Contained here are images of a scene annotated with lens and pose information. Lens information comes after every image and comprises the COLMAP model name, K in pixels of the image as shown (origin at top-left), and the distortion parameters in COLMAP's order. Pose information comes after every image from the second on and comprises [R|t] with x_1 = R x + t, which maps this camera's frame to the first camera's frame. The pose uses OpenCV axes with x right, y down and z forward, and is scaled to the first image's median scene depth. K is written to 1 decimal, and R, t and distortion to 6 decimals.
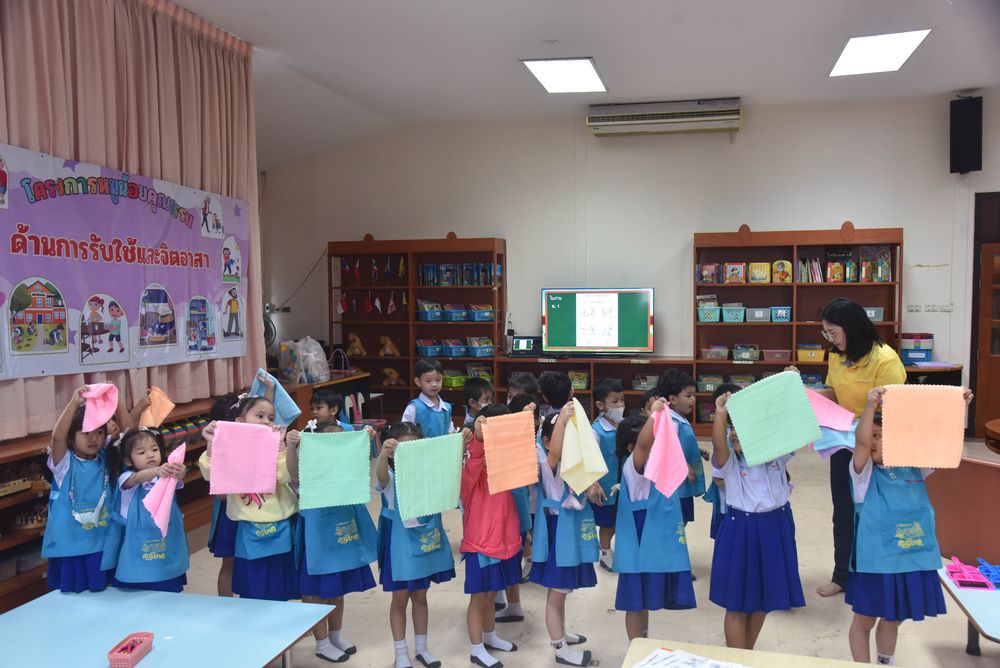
lens RADIAL K [[880.7, 0, 500.3], [0, 880.7, 333.4], [0, 0, 1]] dist [0.007198, 0.000685]
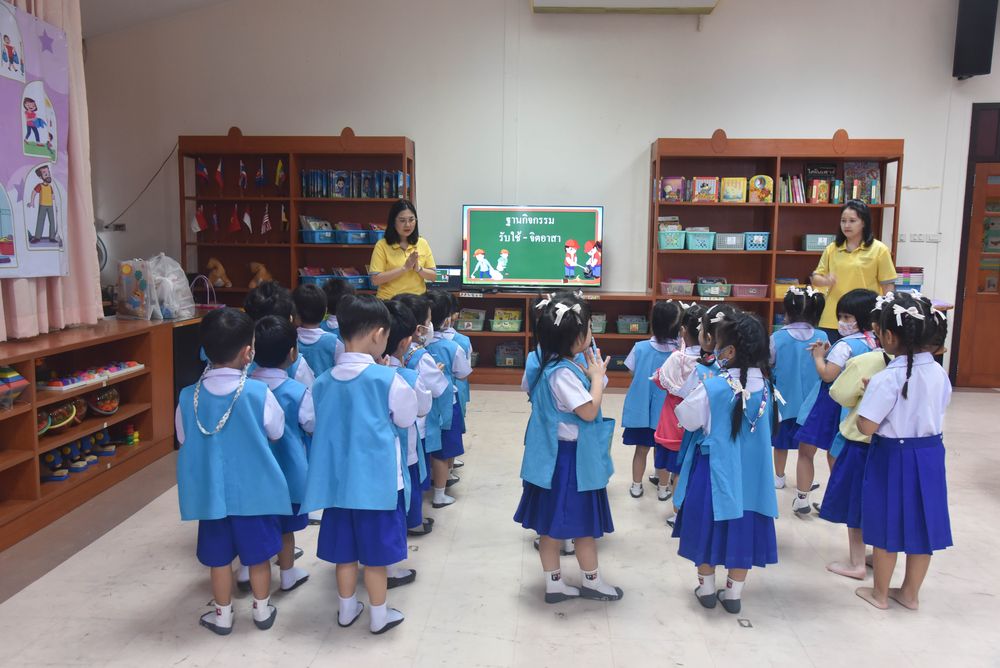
lens RADIAL K [[895.9, 0, 501.8], [0, 895.9, 340.0], [0, 0, 1]] dist [0.005011, 0.050353]
pose [[0.984860, 0.000947, 0.173351, -0.062487], [-0.013285, 0.997457, 0.070028, 0.014702], [-0.172844, -0.071271, 0.982367, 0.204796]]
